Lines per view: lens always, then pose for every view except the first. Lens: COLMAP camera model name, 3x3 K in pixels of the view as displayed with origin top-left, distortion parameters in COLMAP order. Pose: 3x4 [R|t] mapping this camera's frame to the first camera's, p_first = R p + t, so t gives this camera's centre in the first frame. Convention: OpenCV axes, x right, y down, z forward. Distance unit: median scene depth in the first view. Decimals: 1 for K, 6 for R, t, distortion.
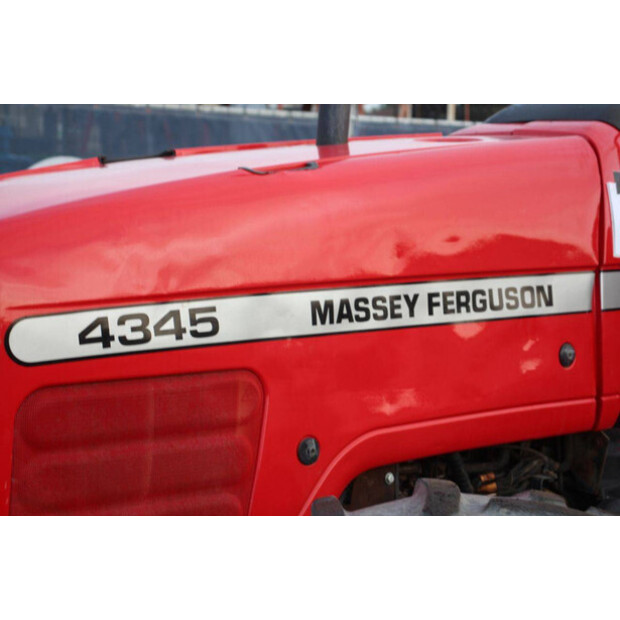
lens RADIAL K [[1473.7, 0, 314.8], [0, 1473.7, 311.8], [0, 0, 1]] dist [0.435812, 0.000000]
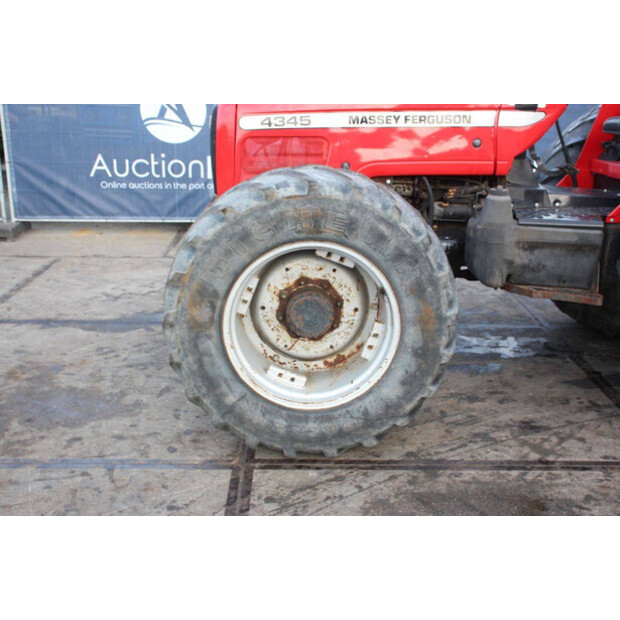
lens RADIAL K [[739.8, 0, 312.7], [0, 739.8, 311.8], [0, 0, 1]] dist [0.007184, 0.000000]
pose [[0.787891, 0.160152, -0.594625, 0.836935], [-0.046838, 0.978379, 0.201449, 0.077352], [0.614031, -0.130869, 0.778357, -0.249174]]
